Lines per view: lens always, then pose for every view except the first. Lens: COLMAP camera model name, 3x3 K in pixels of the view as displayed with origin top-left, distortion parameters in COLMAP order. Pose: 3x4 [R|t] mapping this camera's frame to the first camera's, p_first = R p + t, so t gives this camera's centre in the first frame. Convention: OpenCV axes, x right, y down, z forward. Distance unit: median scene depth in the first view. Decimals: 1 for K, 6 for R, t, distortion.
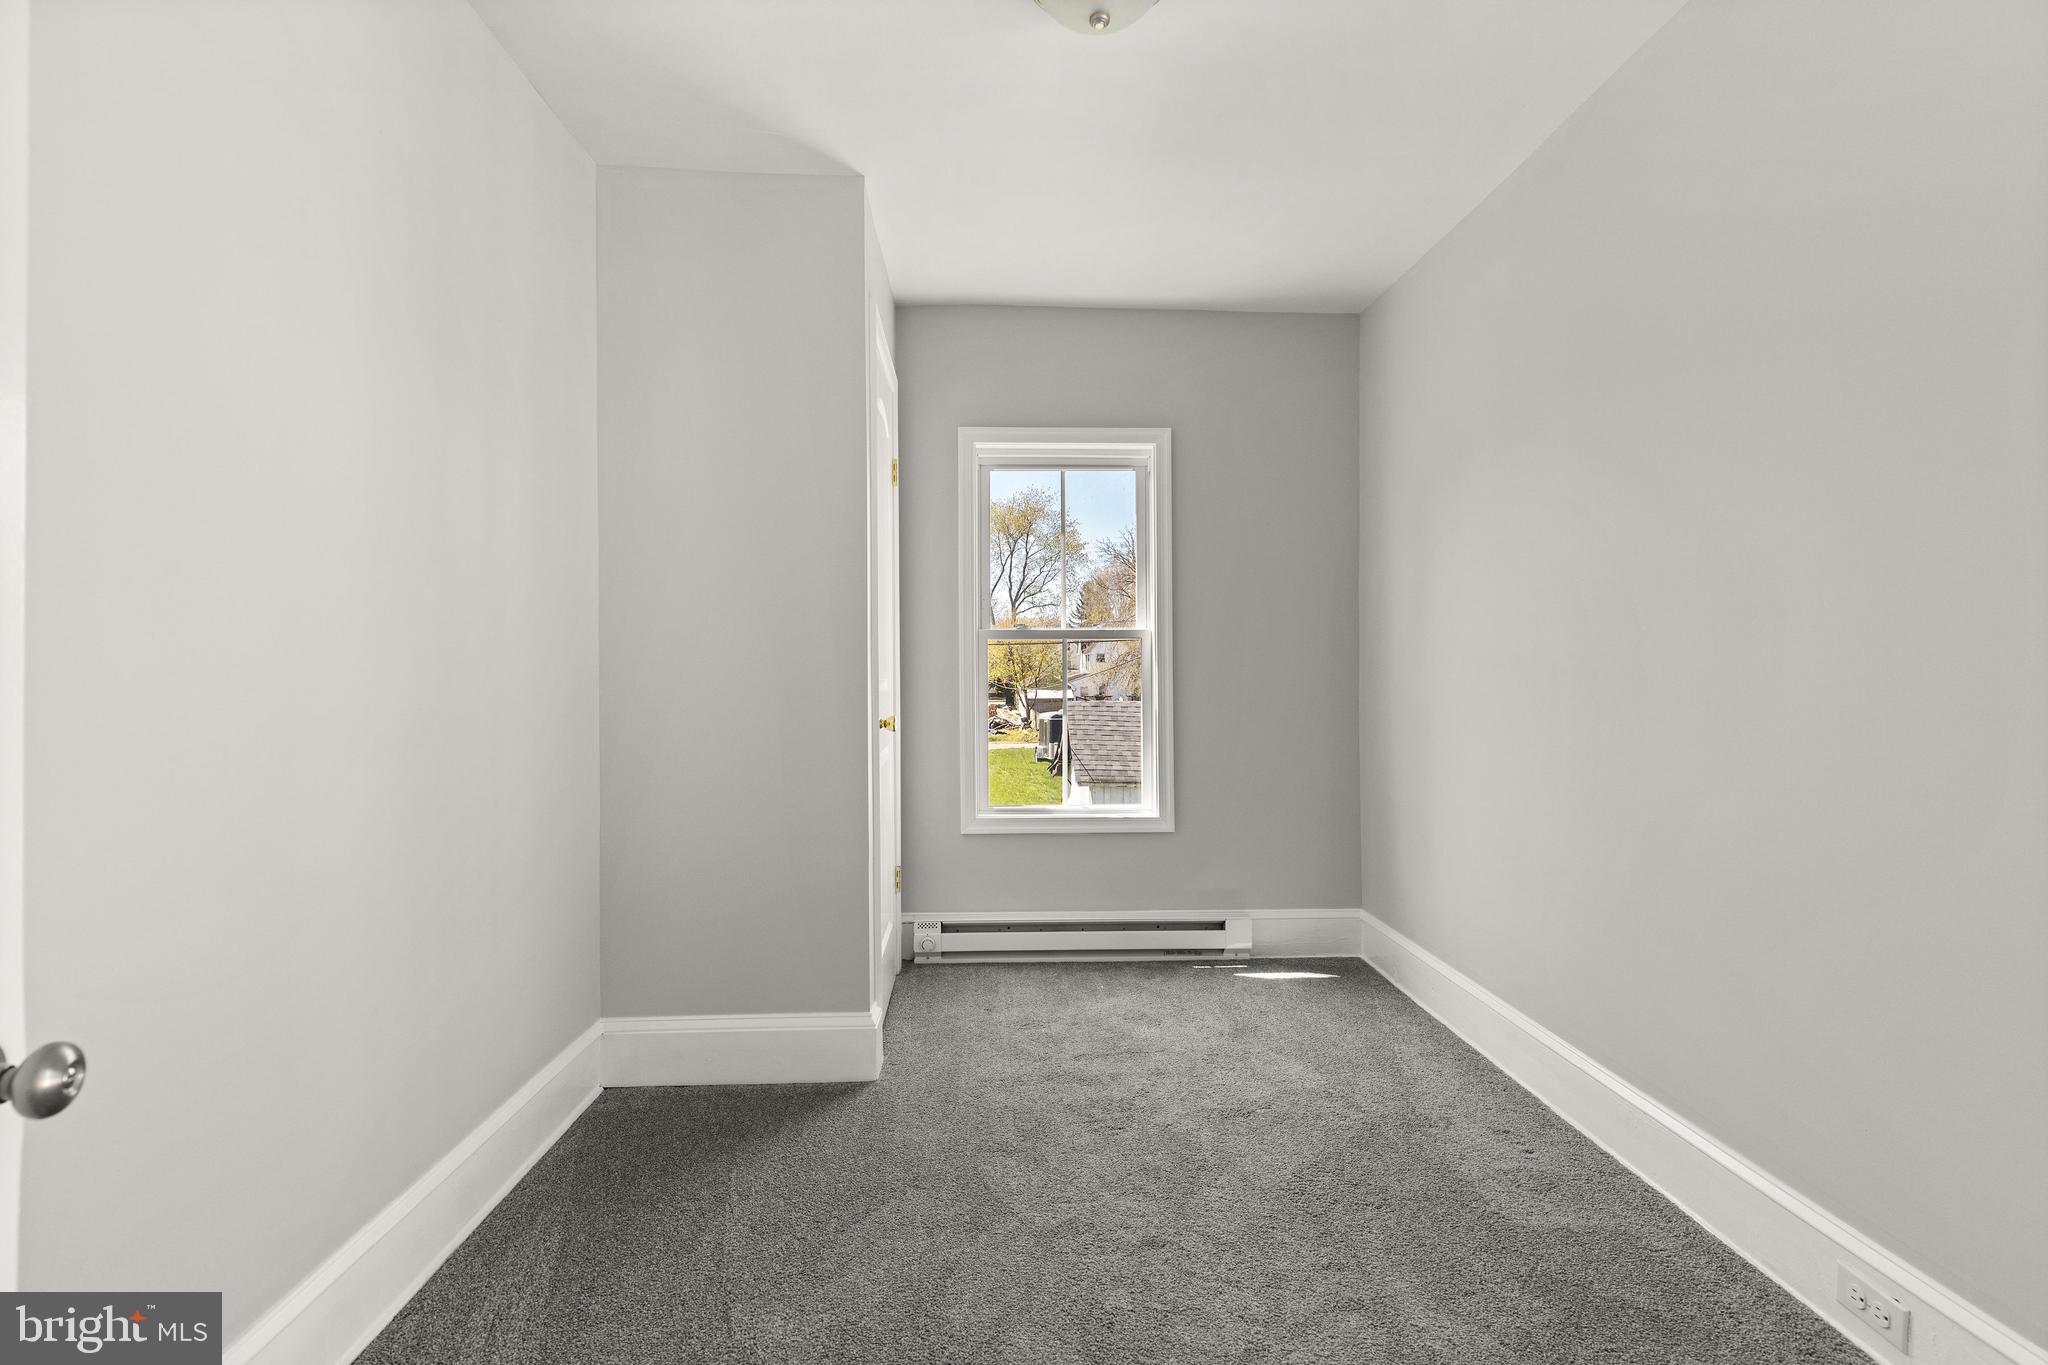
lens RADIAL K [[931.4, 0, 1028.8], [0, 931.4, 669.2], [0, 0, 1]] dist [0.000609, -0.000391]
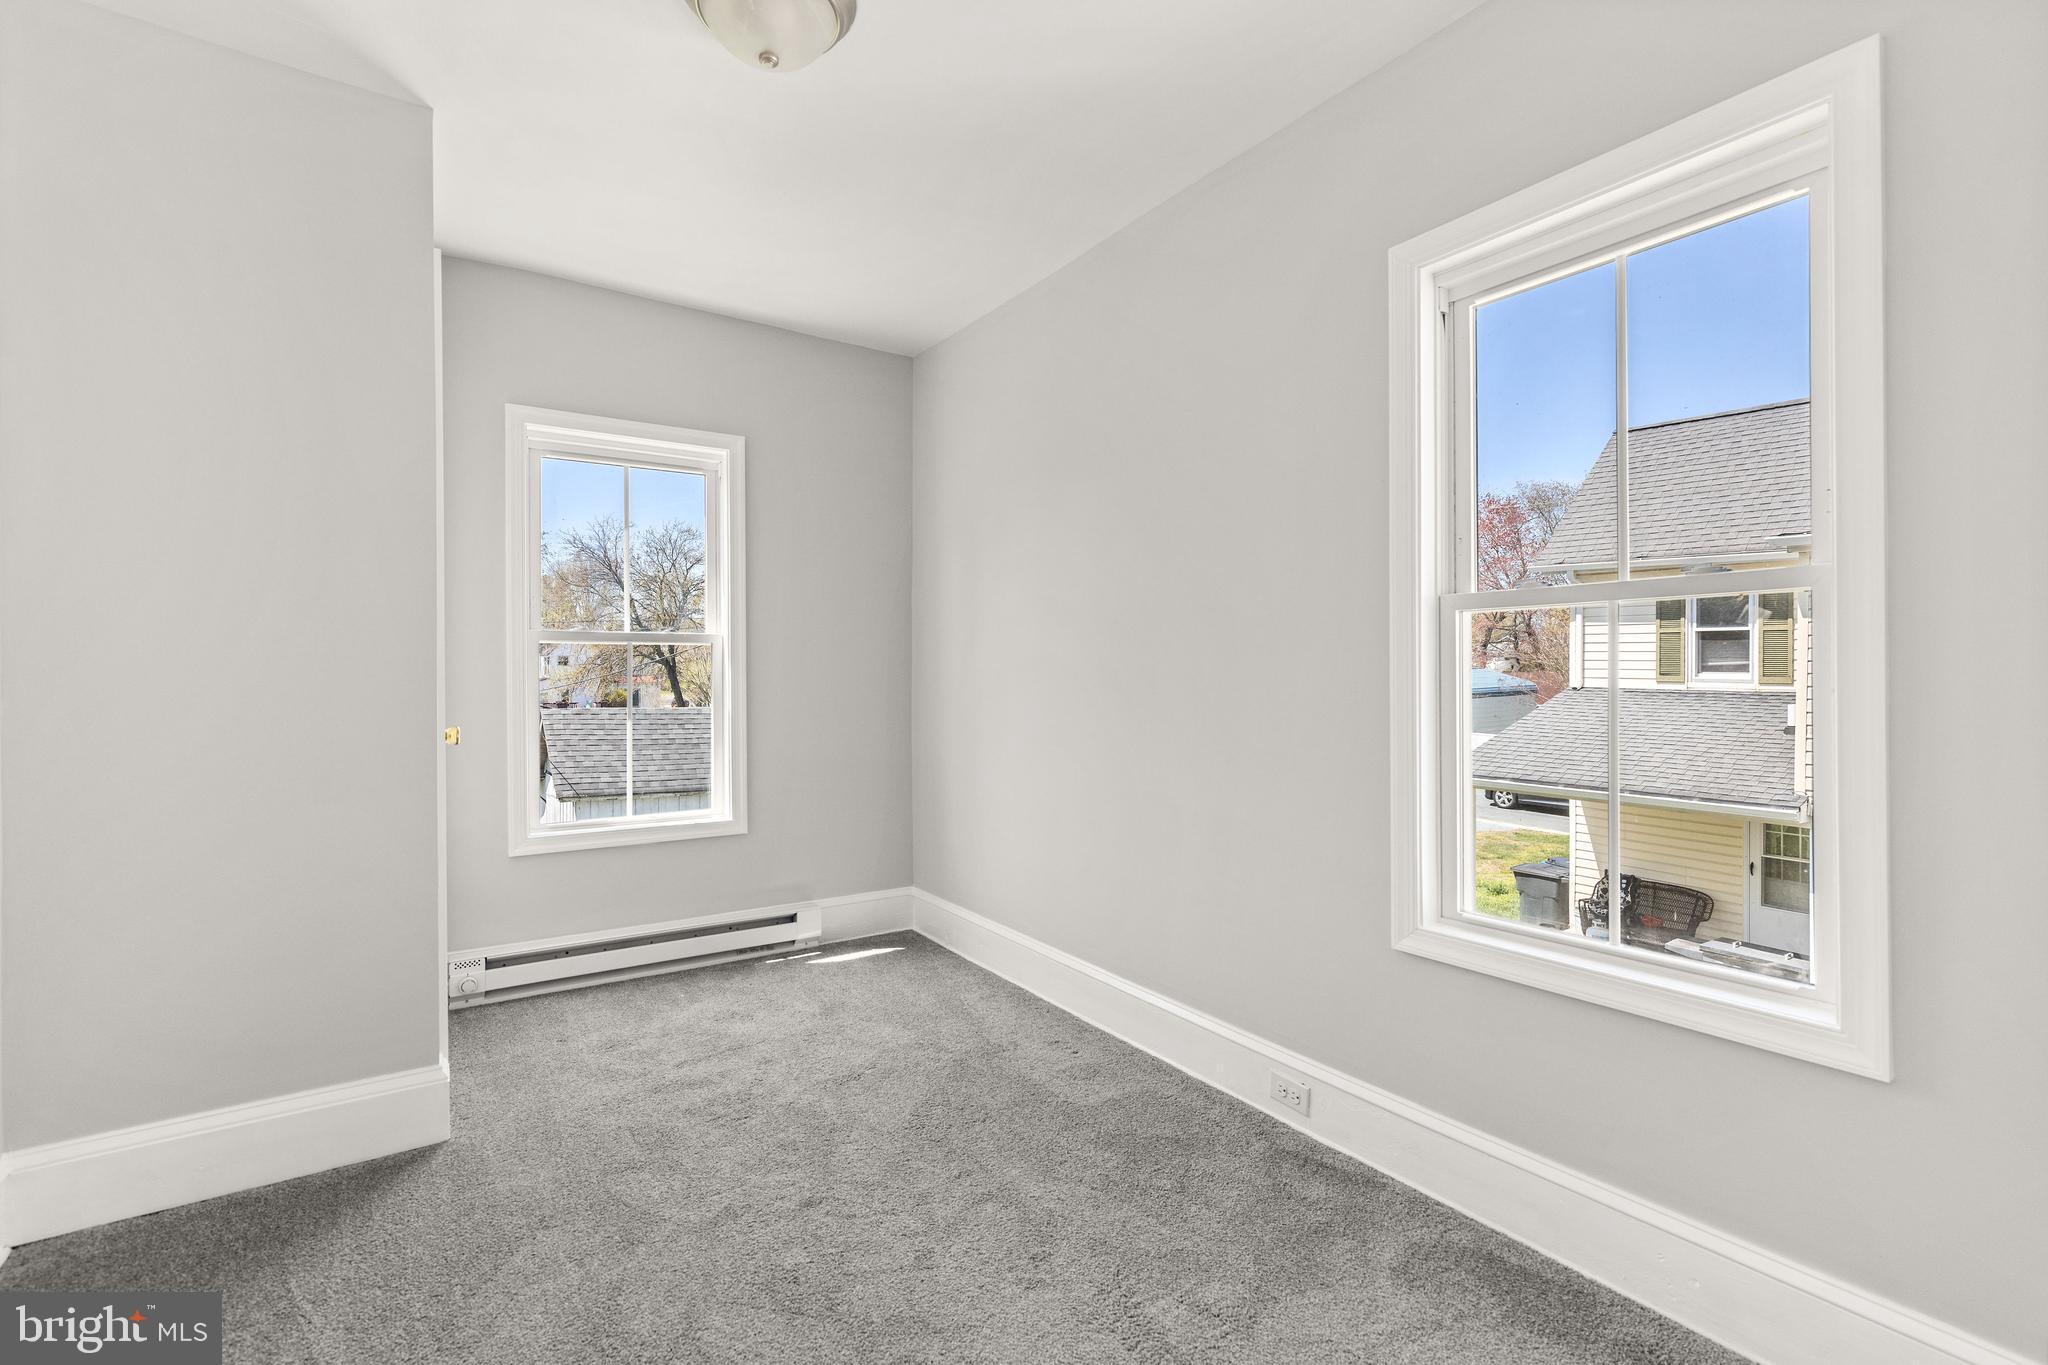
lens RADIAL K [[931.6, 0, 1027.7], [0, 931.6, 677.5], [0, 0, 1]] dist [-0.001708, -0.000293]
pose [[0.848444, -0.003051, 0.529276, -0.159322], [0.000525, 0.999988, 0.004923, -0.000806], [-0.529285, -0.003899, 0.848435, -0.036599]]
